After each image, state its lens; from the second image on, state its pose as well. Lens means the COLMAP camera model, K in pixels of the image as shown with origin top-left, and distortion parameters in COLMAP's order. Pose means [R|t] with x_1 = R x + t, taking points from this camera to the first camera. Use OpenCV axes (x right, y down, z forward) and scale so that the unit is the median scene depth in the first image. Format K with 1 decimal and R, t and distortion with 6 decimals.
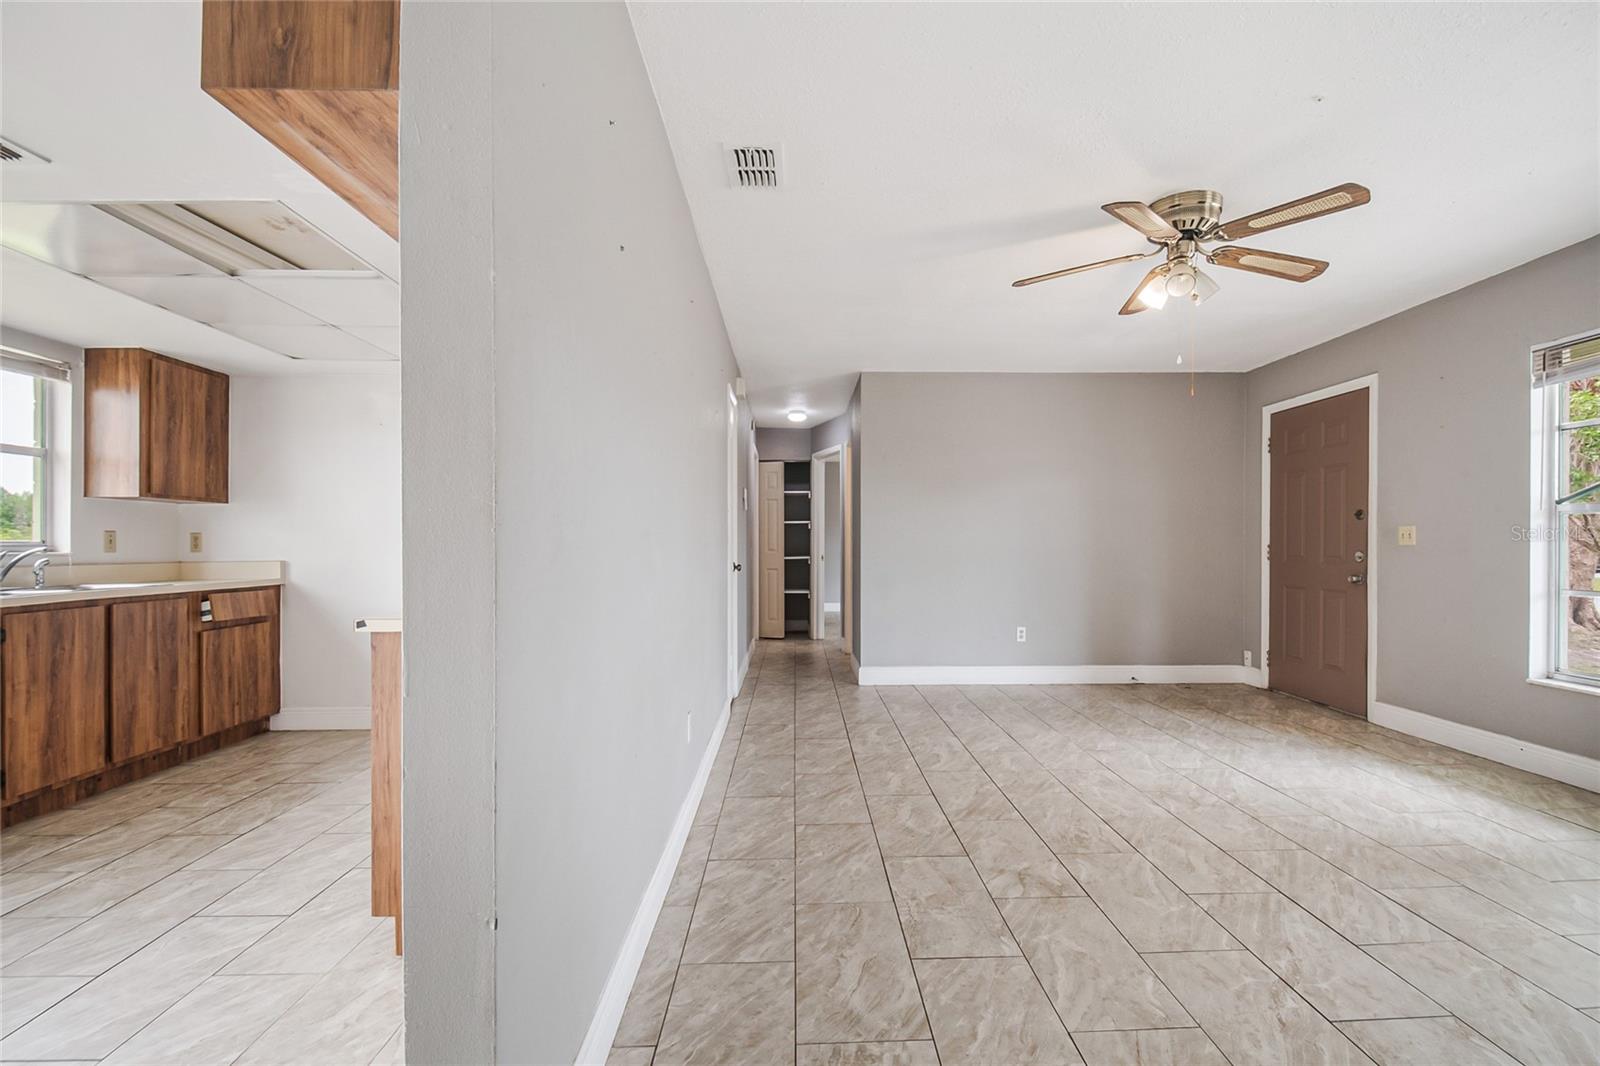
lens RADIAL K [[706.3, 0, 814.8], [0, 706.3, 547.2], [0, 0, 1]] dist [0.017400, -0.014340]
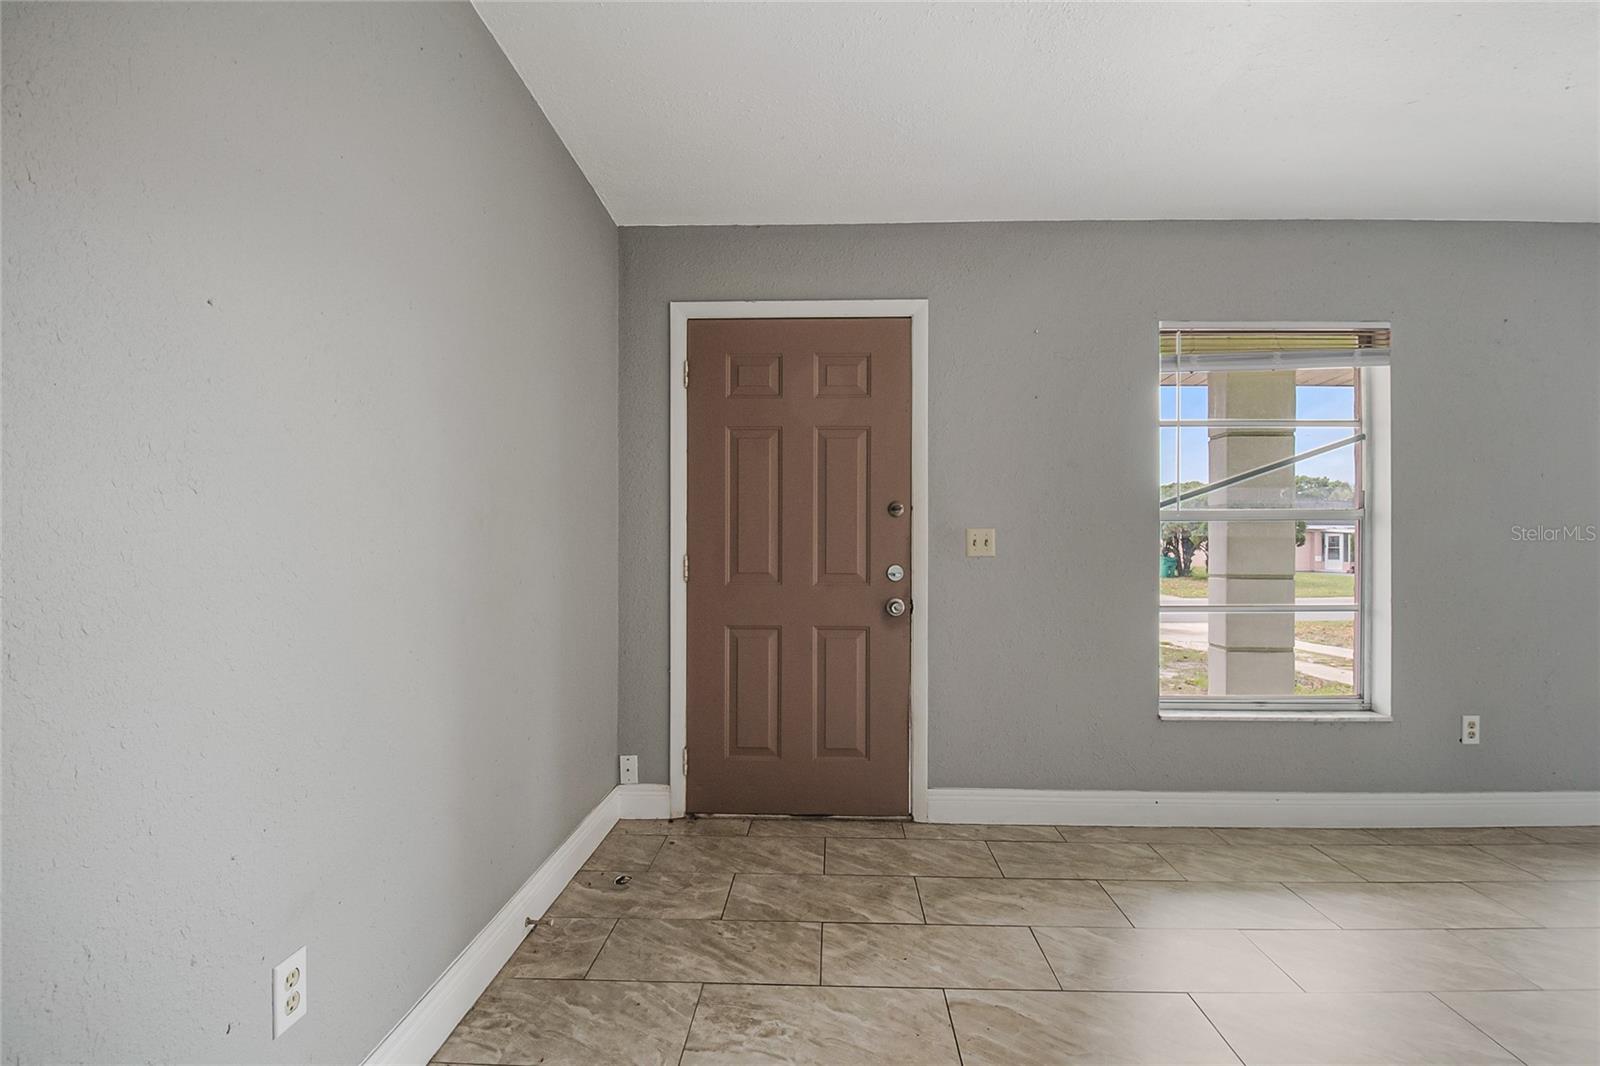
lens RADIAL K [[706.3, 0, 816.5], [0, 706.3, 530.4], [0, 0, 1]] dist [0.017400, -0.014340]
pose [[0.049239, -0.006531, 0.998766, 0.146291], [0.007688, 0.999951, 0.006160, -0.039177], [-0.998757, 0.007375, 0.049287, 1.344183]]
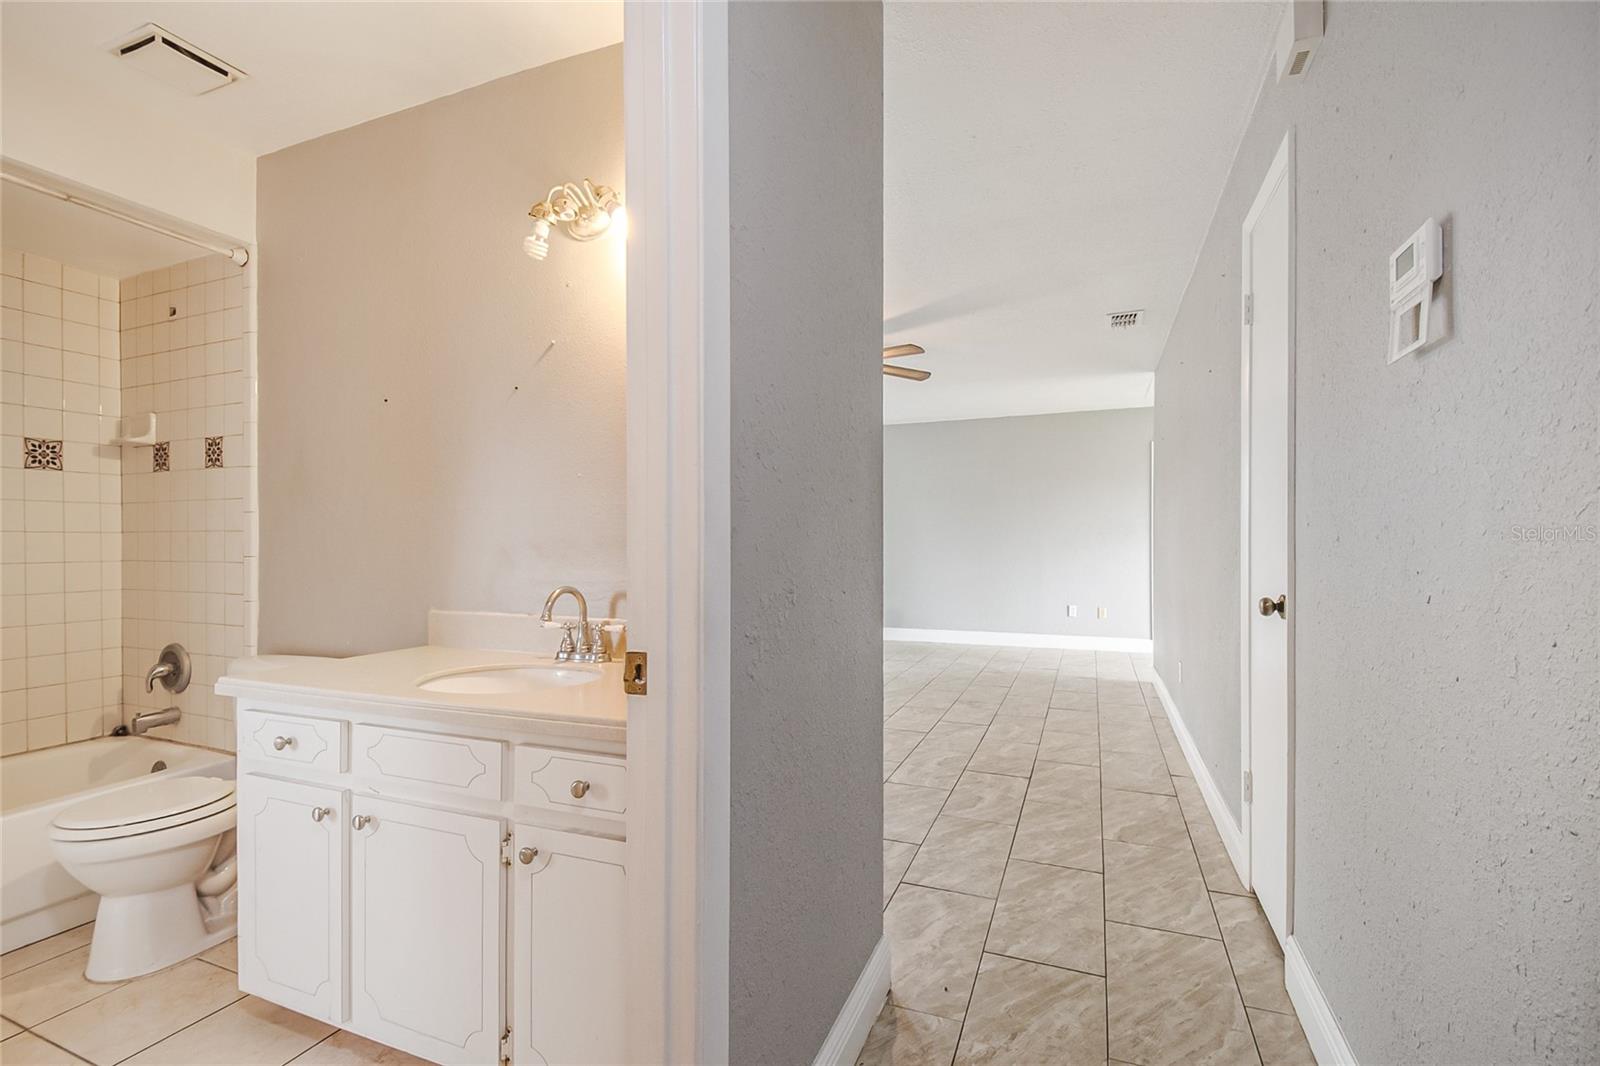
lens RADIAL K [[706.3, 0, 800.9], [0, 706.3, 547.1], [0, 0, 1]] dist [0.017400, -0.014340]
pose [[-0.912938, 0.007875, 0.408023, -0.052291], [0.011554, 0.999912, 0.006554, -0.008337], [-0.407935, 0.010698, -0.912948, 2.087104]]
